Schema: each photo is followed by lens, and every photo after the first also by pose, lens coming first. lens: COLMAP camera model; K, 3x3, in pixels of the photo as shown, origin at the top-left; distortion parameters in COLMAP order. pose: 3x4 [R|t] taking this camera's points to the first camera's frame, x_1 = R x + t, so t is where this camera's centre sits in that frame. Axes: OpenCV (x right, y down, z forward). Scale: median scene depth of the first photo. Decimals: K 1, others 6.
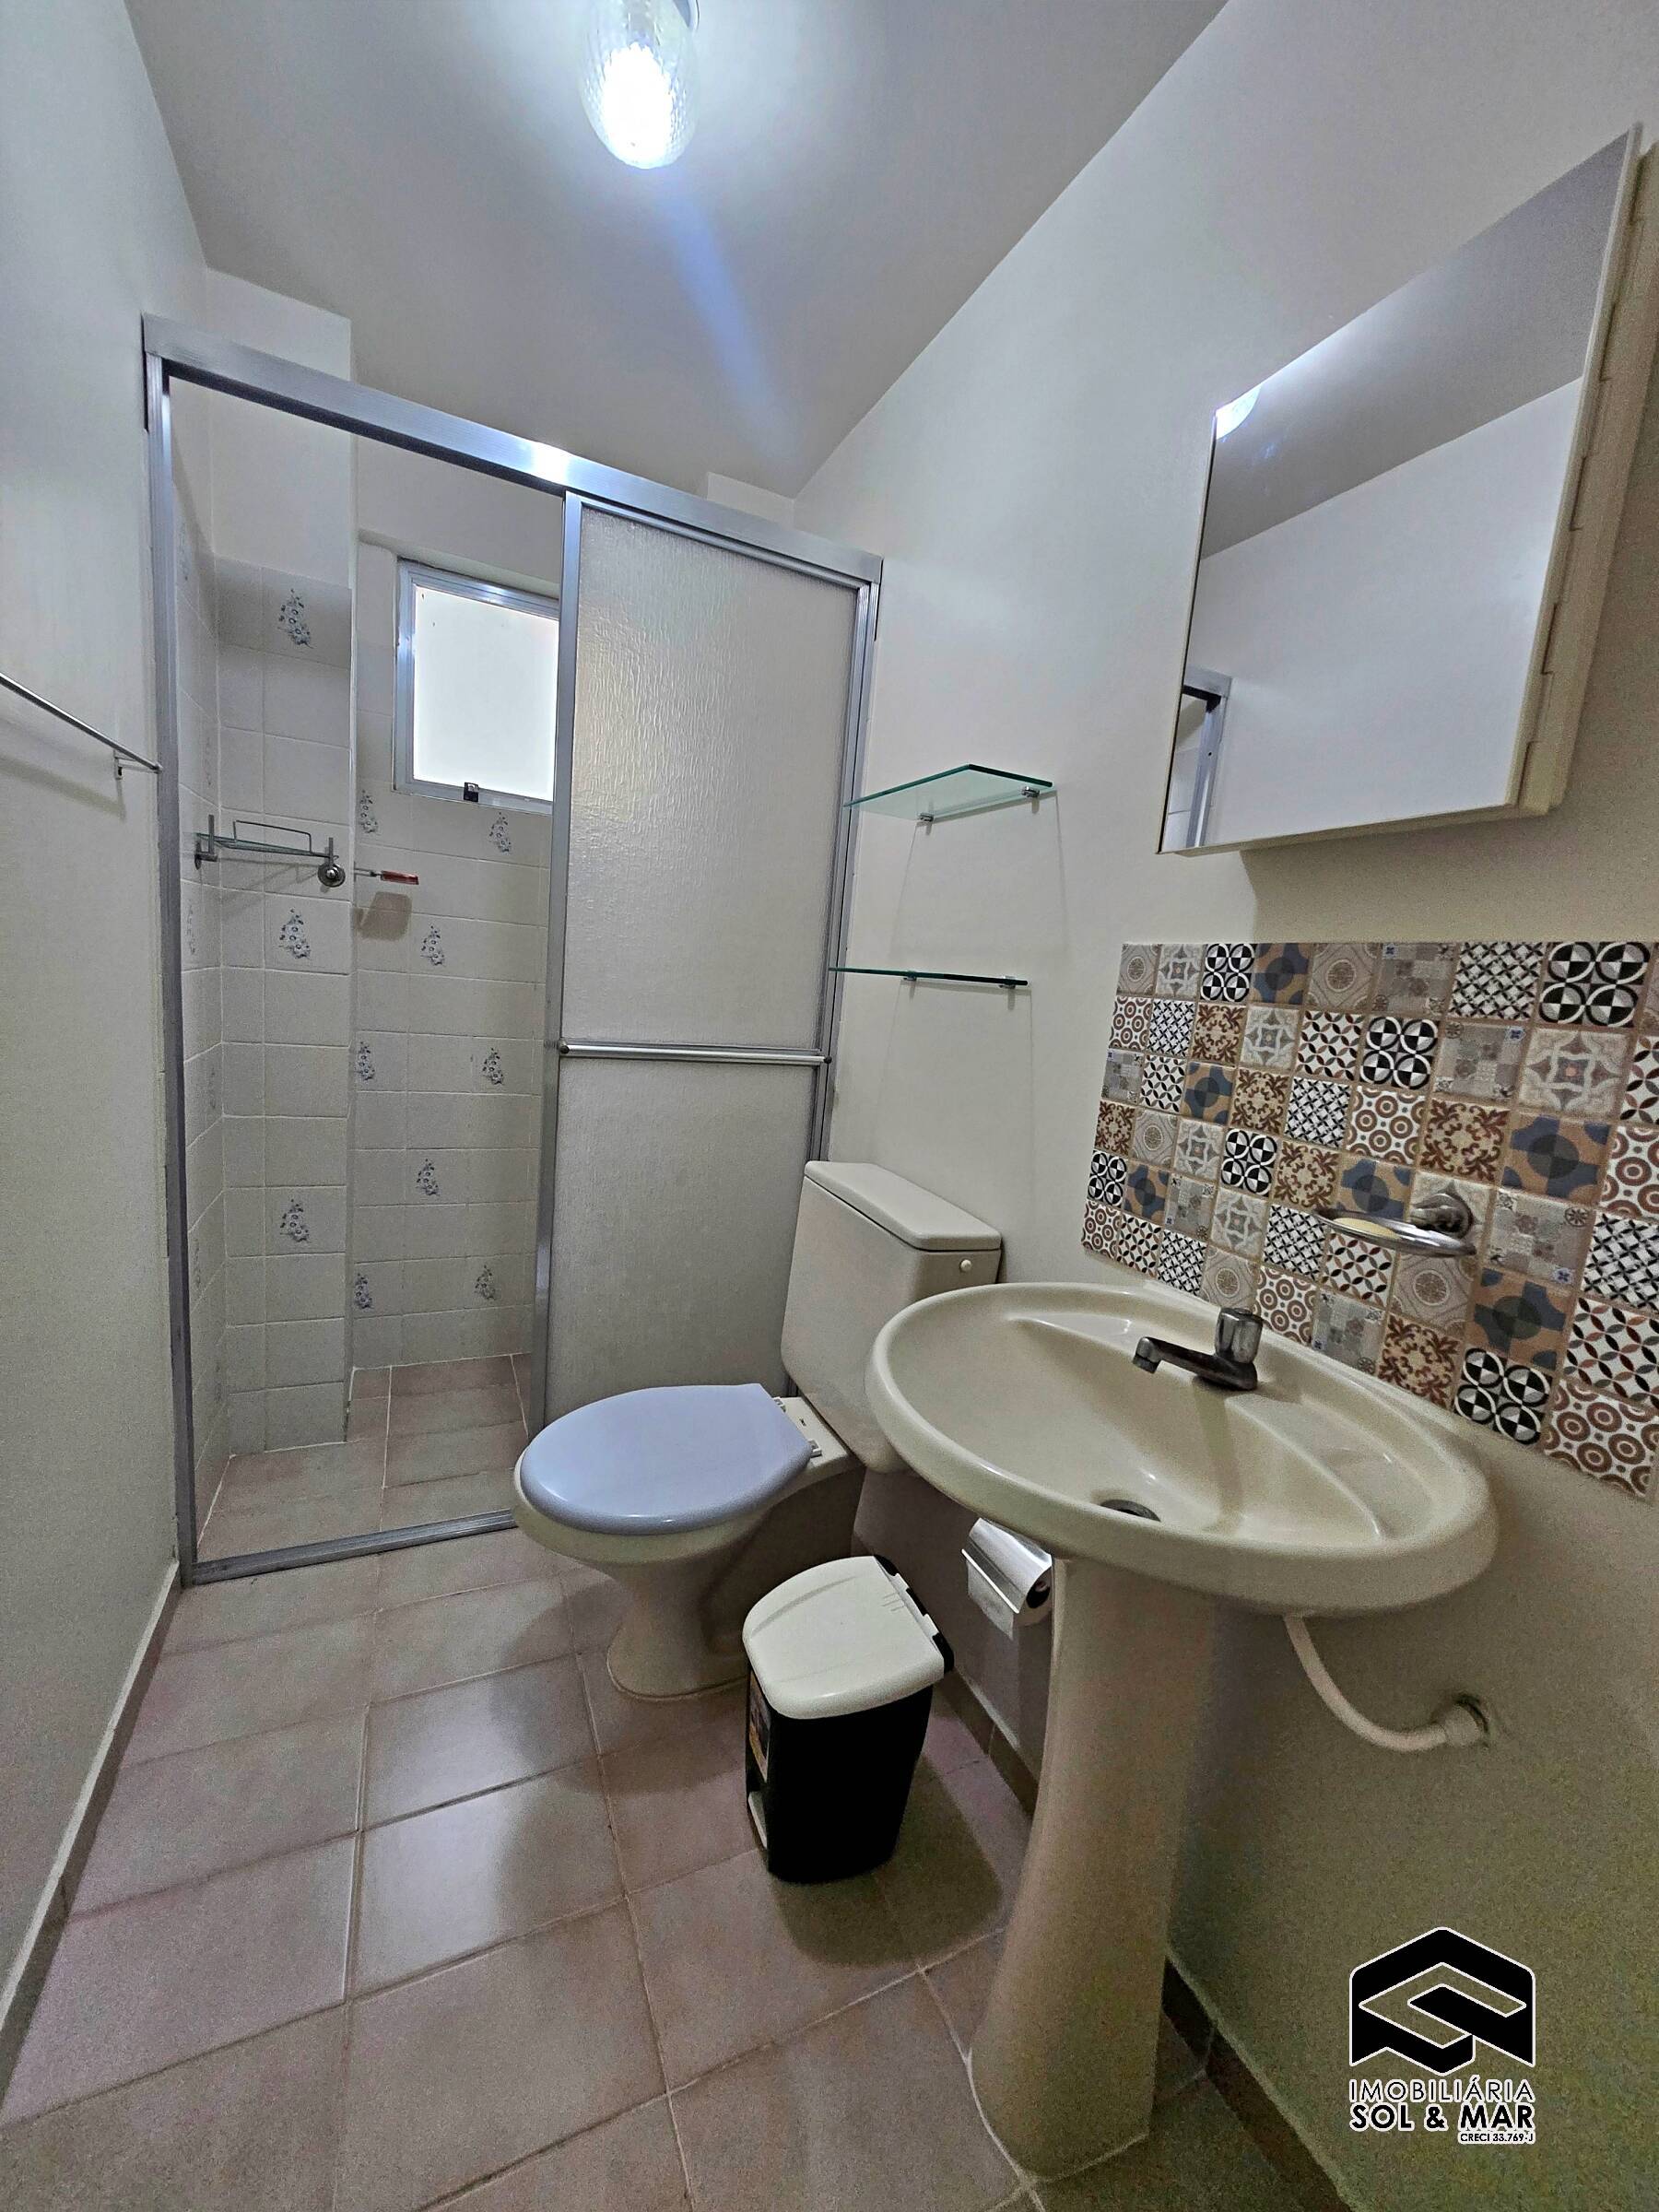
lens RADIAL K [[869.1, 0, 833.7], [0, 869.1, 1110.3], [0, 0, 1]] dist [0.003419, 0.000064]
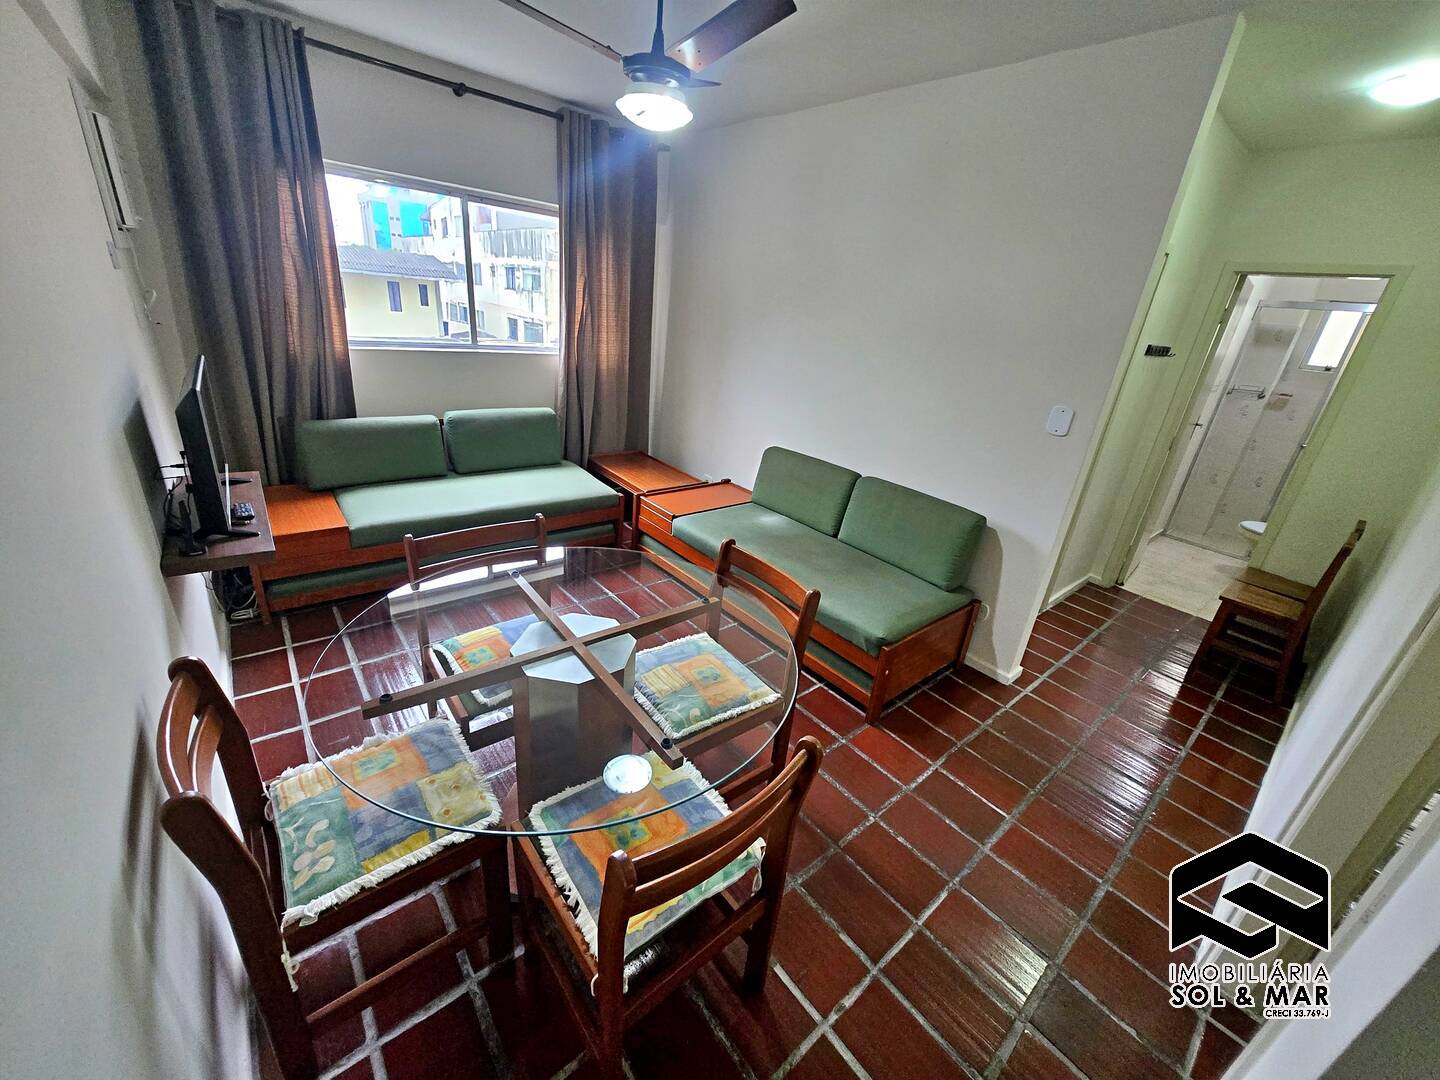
lens RADIAL K [[565.8, 0, 726.4], [0, 565.8, 537.3], [0, 0, 1]] dist [0.003419, 0.000064]
pose [[0.262437, 0.310727, -0.913551, 1.406326], [-0.220574, 0.940986, 0.256695, 0.223324], [0.939401, 0.134139, 0.315488, -2.113706]]
